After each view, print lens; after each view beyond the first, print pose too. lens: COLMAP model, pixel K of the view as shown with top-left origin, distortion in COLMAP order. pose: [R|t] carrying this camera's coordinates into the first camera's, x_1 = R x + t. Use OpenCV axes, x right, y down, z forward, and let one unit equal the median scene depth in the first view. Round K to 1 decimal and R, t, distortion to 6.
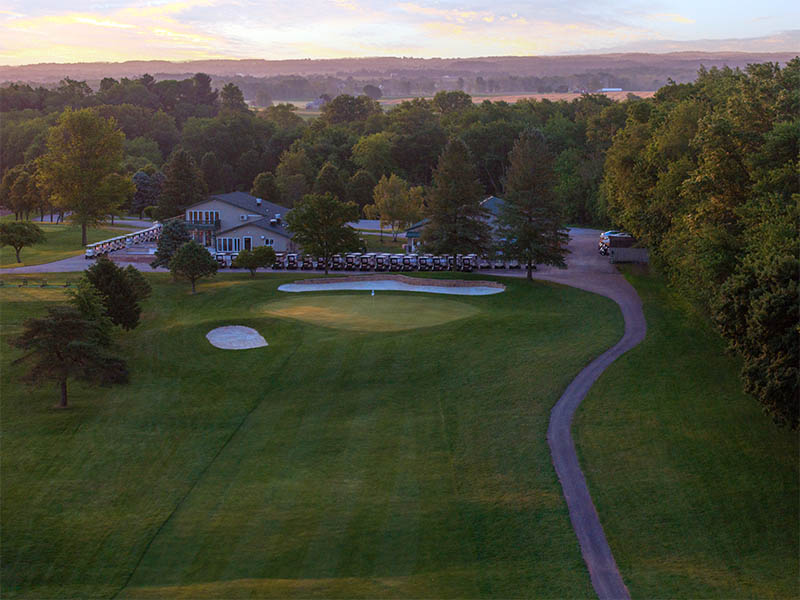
lens RADIAL K [[657.8, 0, 400.0], [0, 657.8, 300.0], [0, 0, 1]] dist [-0.000502, 0.000130]
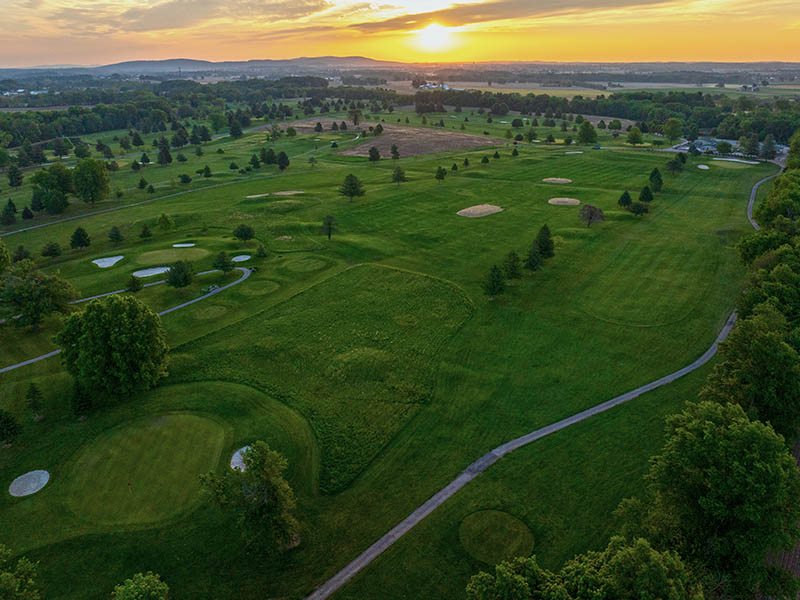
lens RADIAL K [[657.8, 0, 400.0], [0, 657.8, 300.0], [0, 0, 1]] dist [-0.000502, 0.000130]
pose [[0.824270, 0.209973, -0.525823, 0.772615], [-0.090562, 0.965630, 0.243635, 0.019385], [0.558907, -0.153201, 0.814955, -4.947333]]
